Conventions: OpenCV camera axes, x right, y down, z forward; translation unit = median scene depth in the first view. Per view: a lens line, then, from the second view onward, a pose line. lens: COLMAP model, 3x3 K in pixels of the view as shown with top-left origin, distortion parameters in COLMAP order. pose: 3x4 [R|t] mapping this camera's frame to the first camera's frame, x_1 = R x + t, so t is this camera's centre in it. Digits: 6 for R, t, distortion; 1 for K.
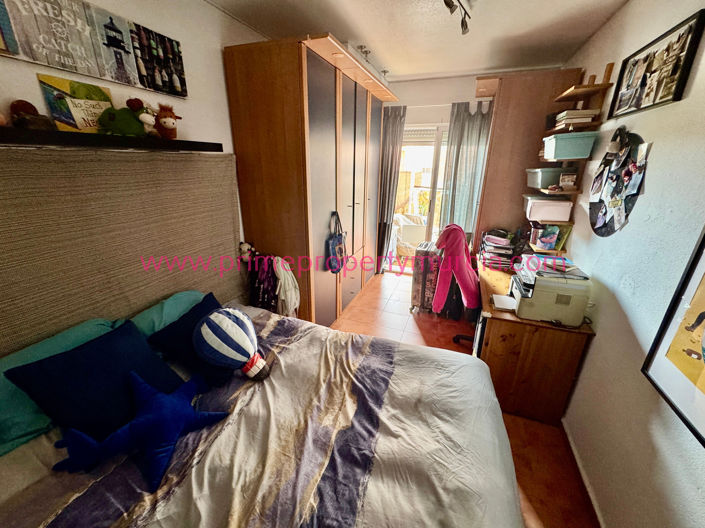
lens RADIAL K [[283.5, 0, 352.1], [0, 283.5, 262.5], [0, 0, 1]] dist [-0.000611, -0.000017]
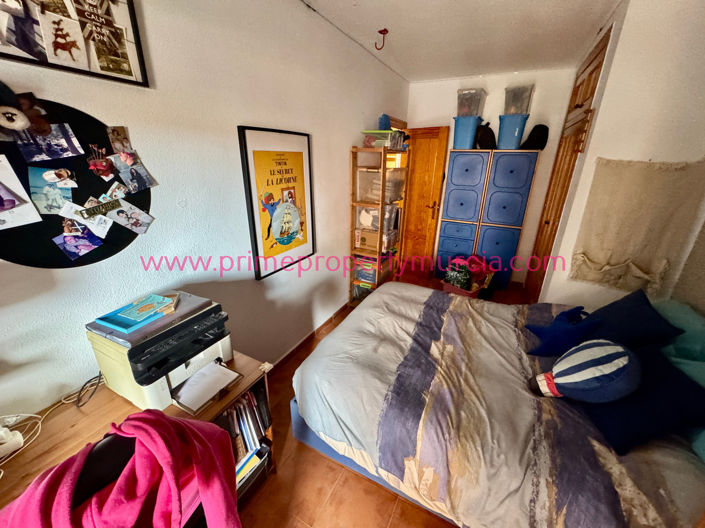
lens RADIAL K [[283.5, 0, 352.8], [0, 283.5, 261.9], [0, 0, 1]] dist [-0.000611, -0.000017]
pose [[-0.993009, -0.067605, 0.096764, 0.275648], [0.010149, 0.767811, 0.640596, -0.650730], [-0.117604, 0.637099, -0.761757, 1.826582]]
